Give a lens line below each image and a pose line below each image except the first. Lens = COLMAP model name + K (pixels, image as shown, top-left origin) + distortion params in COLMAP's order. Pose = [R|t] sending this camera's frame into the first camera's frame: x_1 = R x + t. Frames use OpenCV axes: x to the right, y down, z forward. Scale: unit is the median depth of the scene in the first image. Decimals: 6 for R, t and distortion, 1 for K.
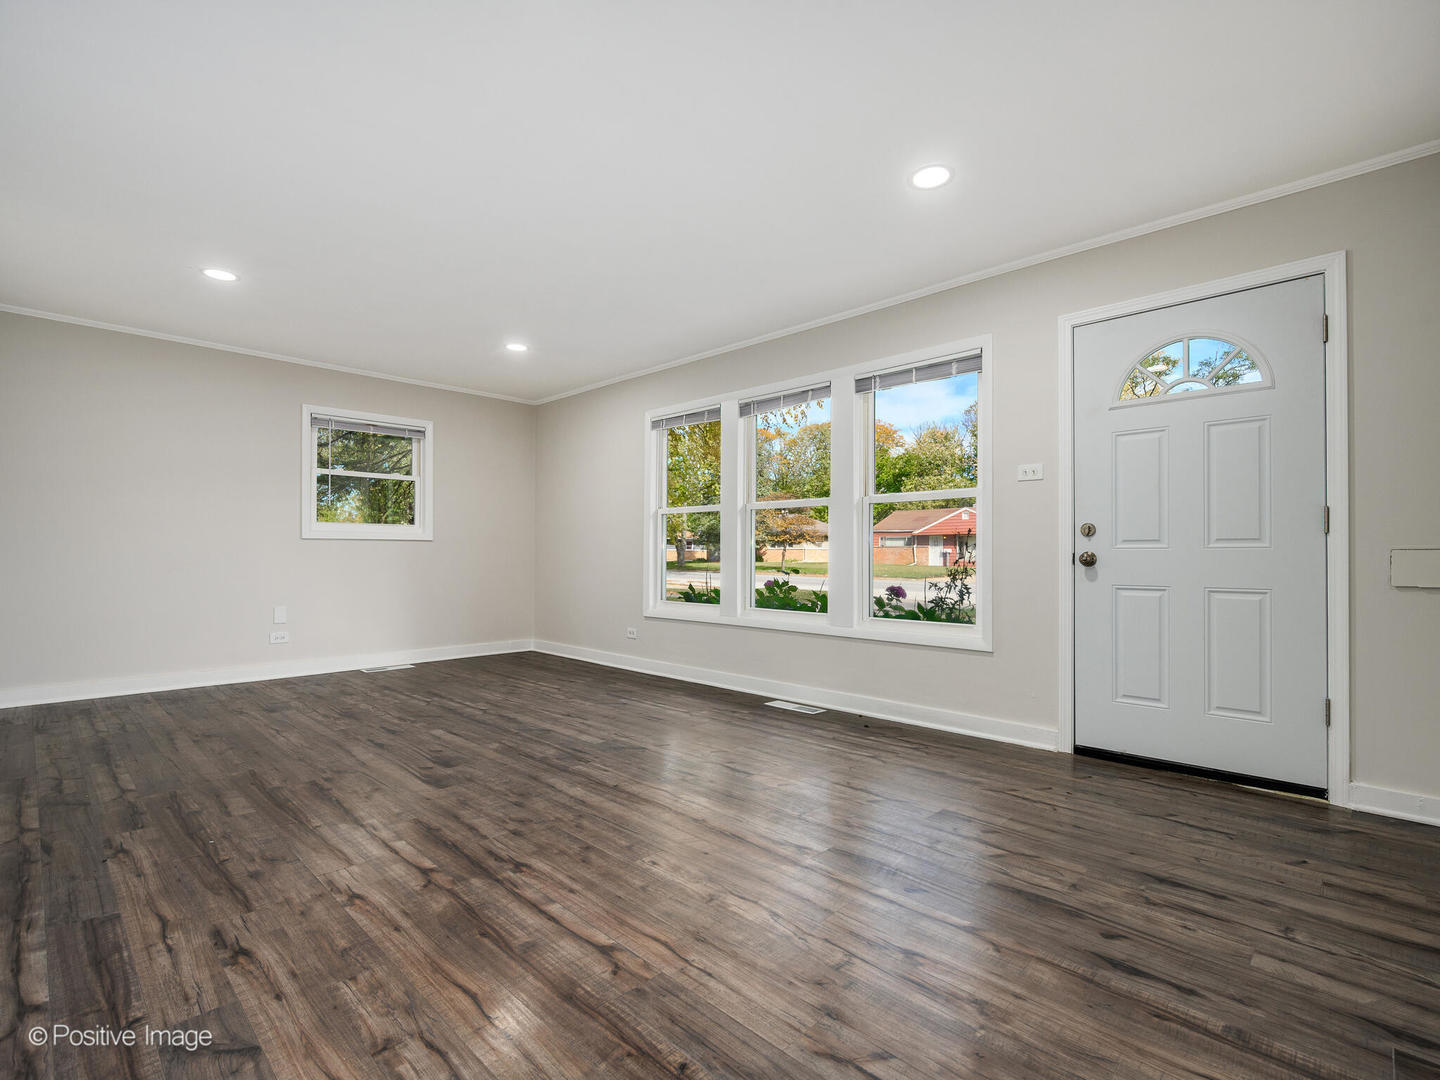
lens RADIAL K [[683.9, 0, 723.5], [0, 683.9, 546.0], [0, 0, 1]] dist [-0.002514, 0.000199]
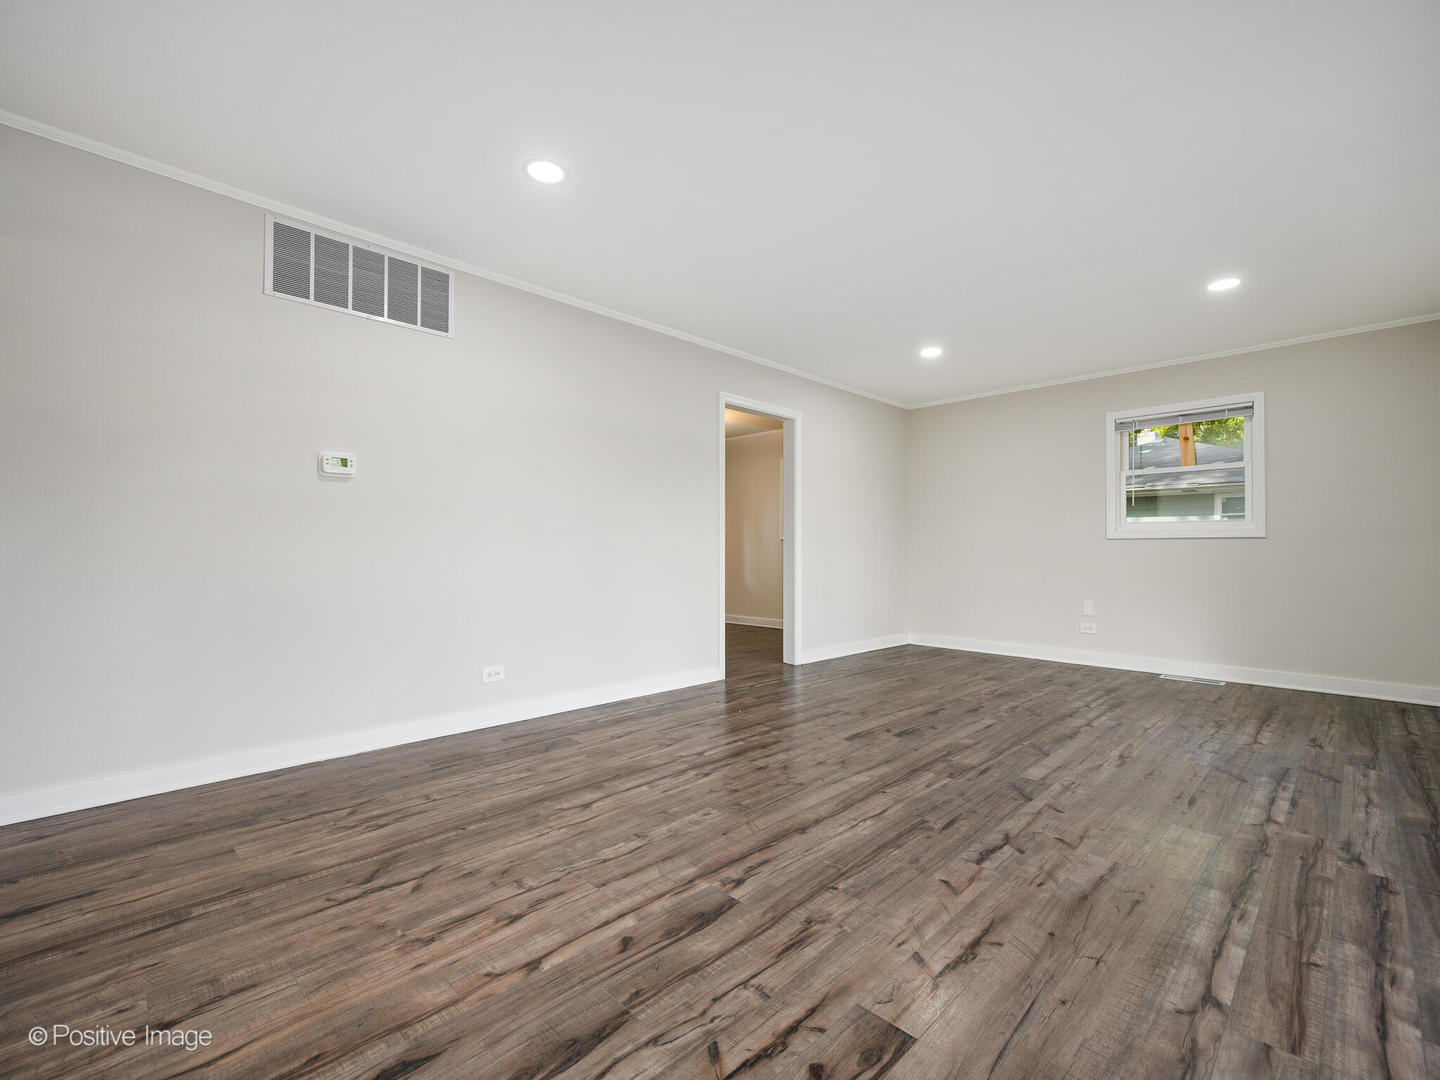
lens RADIAL K [[634.7, 0, 721.7], [0, 634.7, 549.9], [0, 0, 1]] dist [-0.005207, 0.000749]
pose [[-0.025437, -0.005367, -0.999662, 0.799779], [0.007455, 0.999957, -0.005558, 0.012518], [0.999649, -0.007594, -0.025396, 0.854007]]
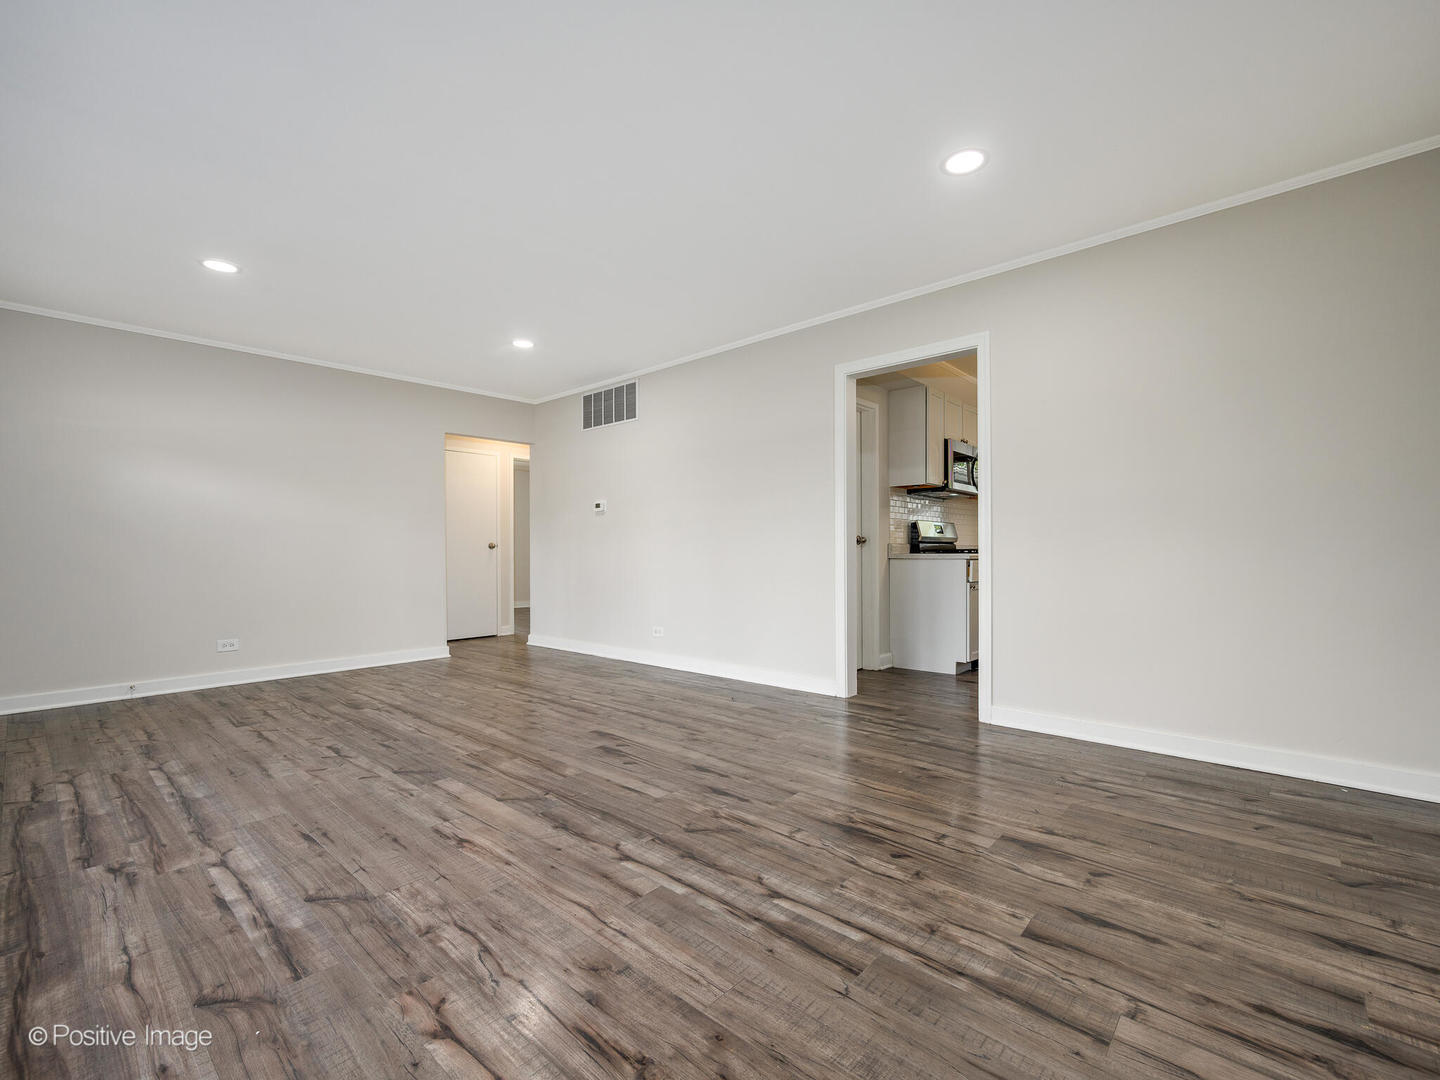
lens RADIAL K [[634.7, 0, 717.6], [0, 634.7, 537.0], [0, 0, 1]] dist [-0.005207, 0.000749]
pose [[-0.999486, 0.002975, -0.031929, -0.643457], [0.004021, 0.999456, -0.032723, 0.029300], [0.031814, -0.032835, -0.998954, 2.348999]]
